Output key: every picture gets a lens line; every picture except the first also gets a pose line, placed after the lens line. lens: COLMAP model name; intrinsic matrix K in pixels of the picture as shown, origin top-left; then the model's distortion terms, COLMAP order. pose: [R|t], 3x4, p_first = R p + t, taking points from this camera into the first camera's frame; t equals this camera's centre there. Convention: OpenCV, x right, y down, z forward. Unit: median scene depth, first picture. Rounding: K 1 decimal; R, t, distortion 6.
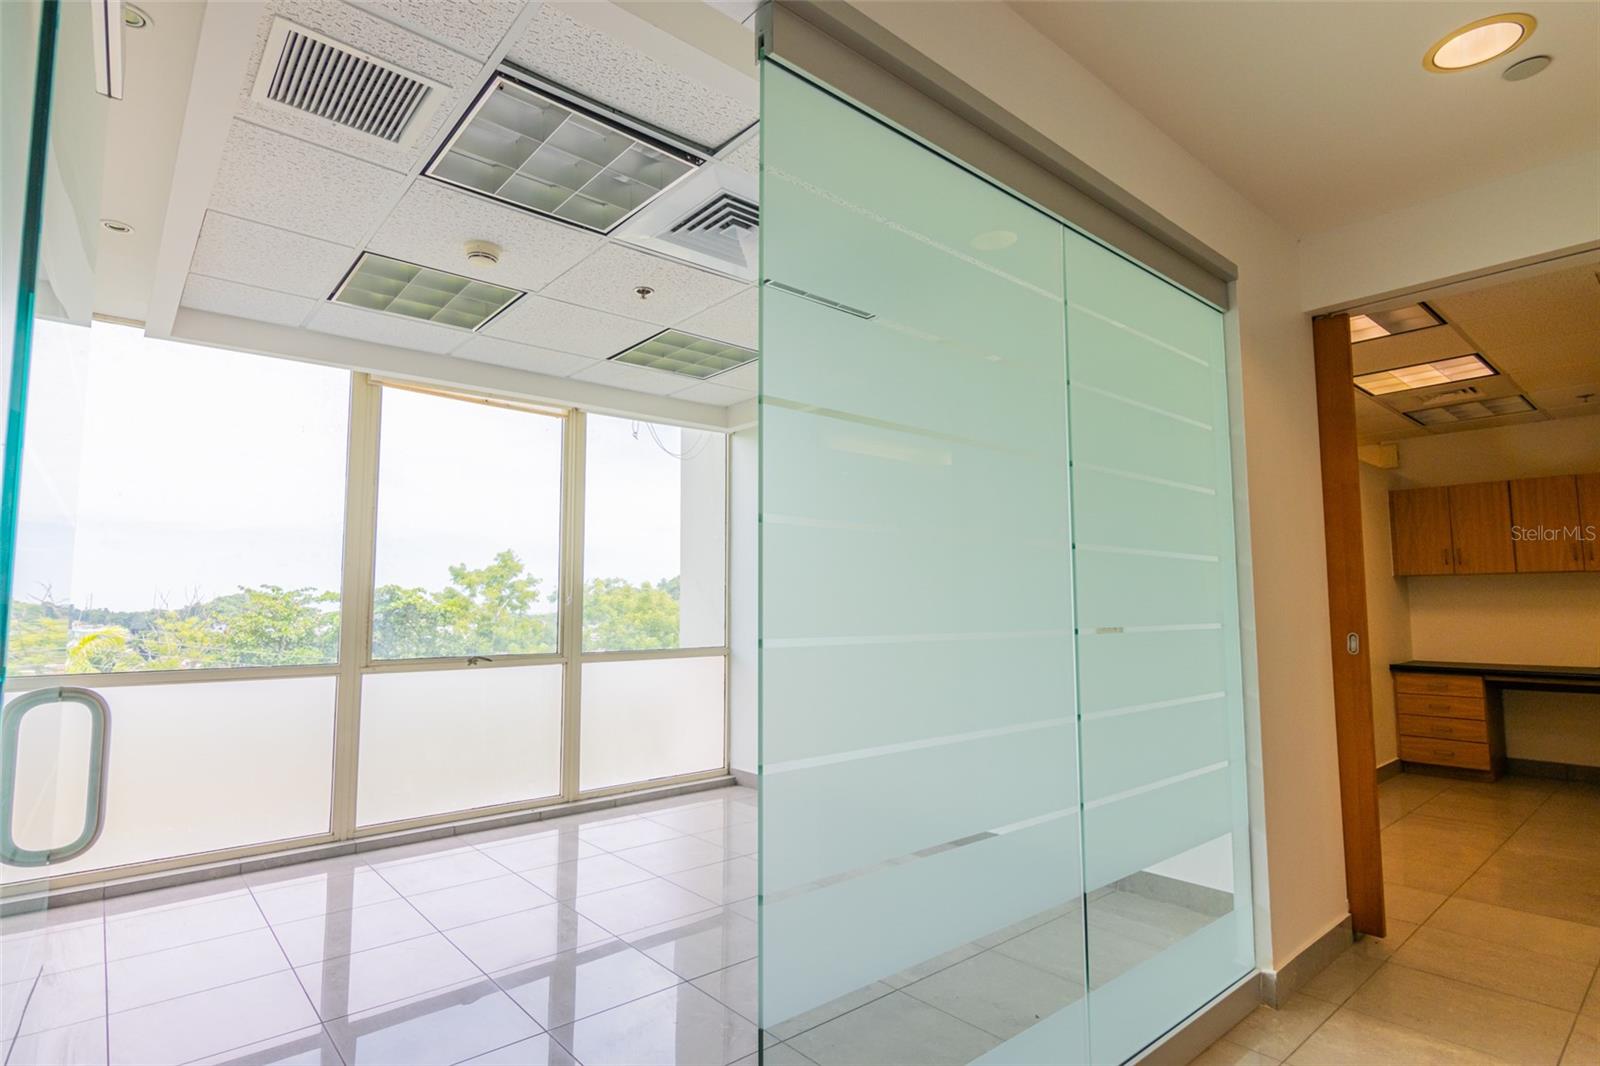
lens RADIAL K [[819.8, 0, 808.3], [0, 819.8, 541.4], [0, 0, 1]] dist [-0.002194, 0.005279]
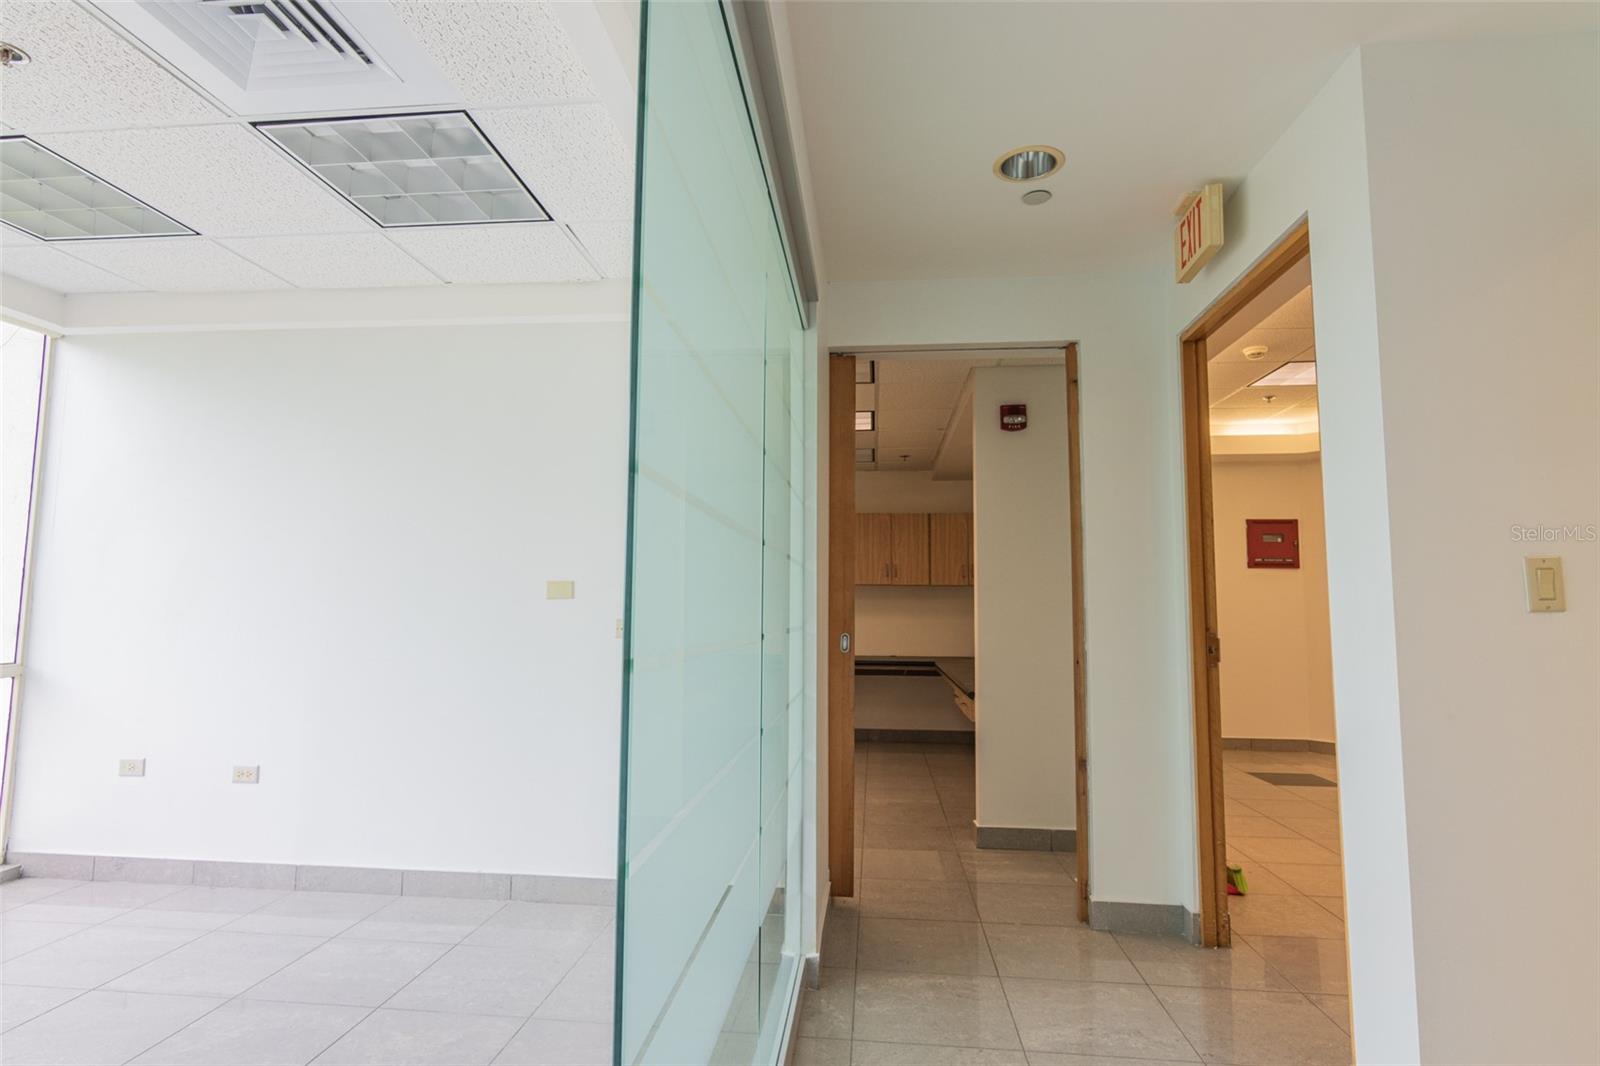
lens RADIAL K [[819.8, 0, 772.1], [0, 819.8, 534.5], [0, 0, 1]] dist [-0.002194, 0.005279]
pose [[0.734085, 0.070790, 0.675357, -0.140499], [-0.065726, 0.997289, -0.033094, 0.013432], [-0.675869, -0.020095, 0.736748, 0.165550]]
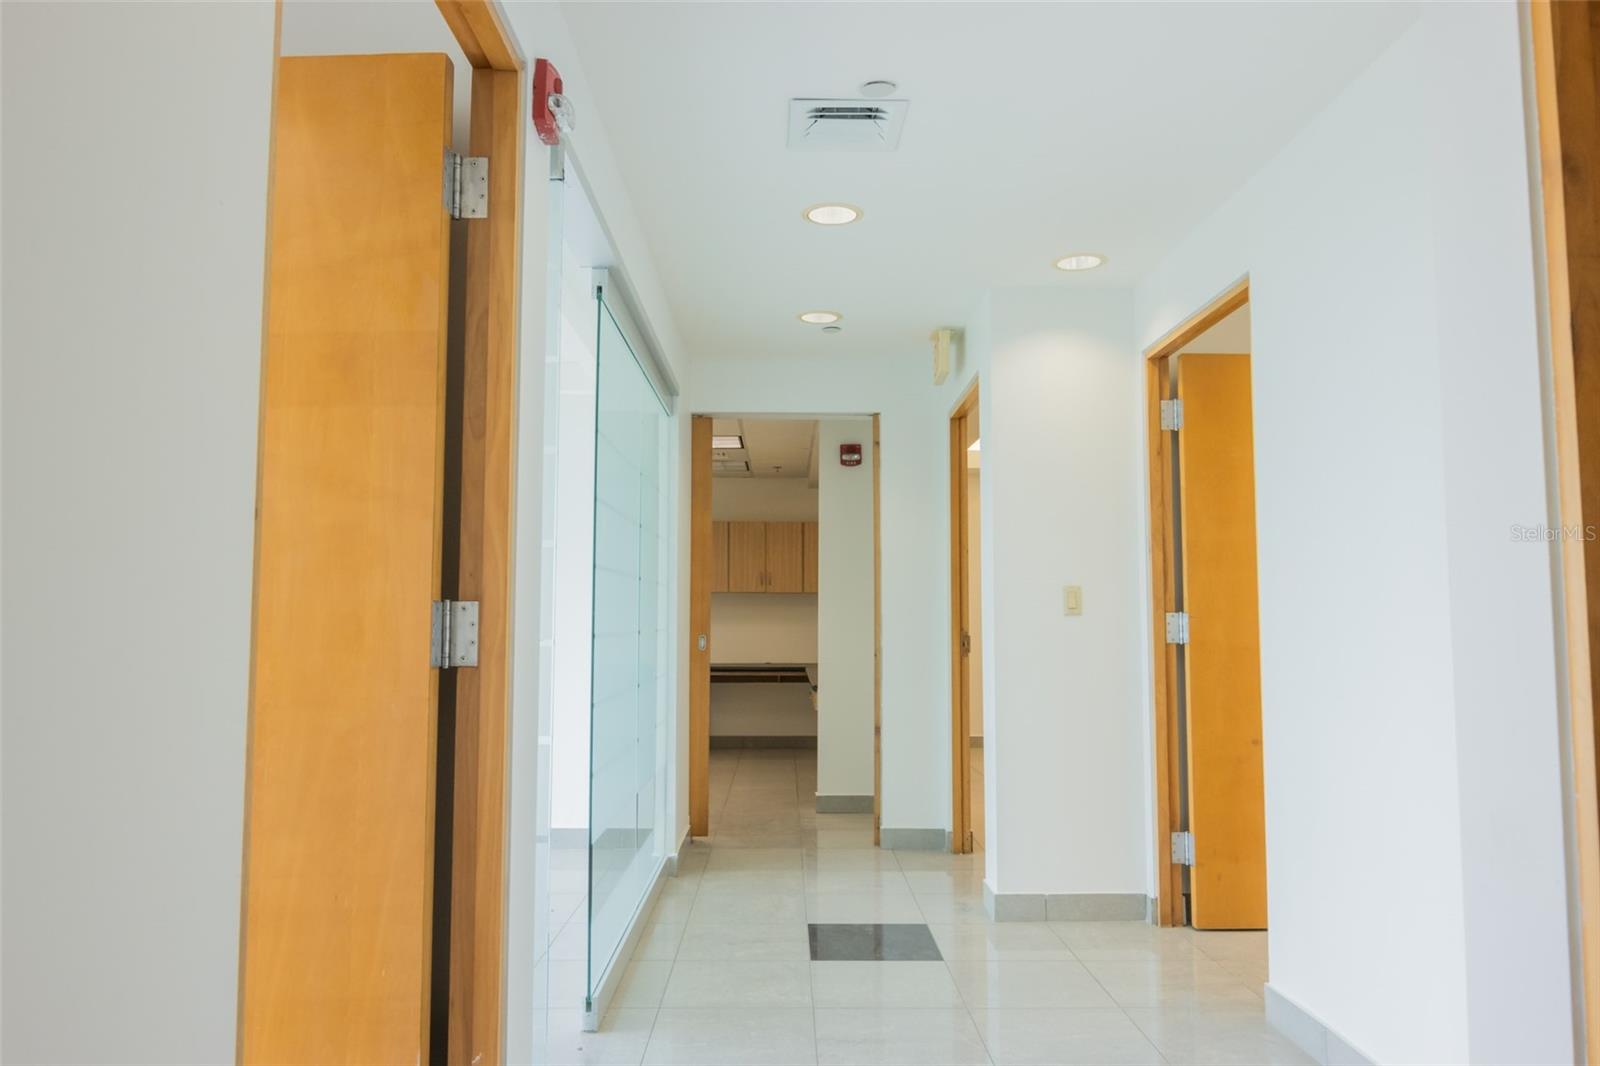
lens RADIAL K [[1157.1, 0, 804.0], [0, 1157.1, 537.3], [0, 0, 1]] dist [0.005178, 0.000406]
pose [[0.637804, 0.057606, 0.768042, -0.601756], [-0.065729, 0.997632, -0.020243, -0.024999], [-0.767389, -0.037572, 0.640080, -0.338263]]
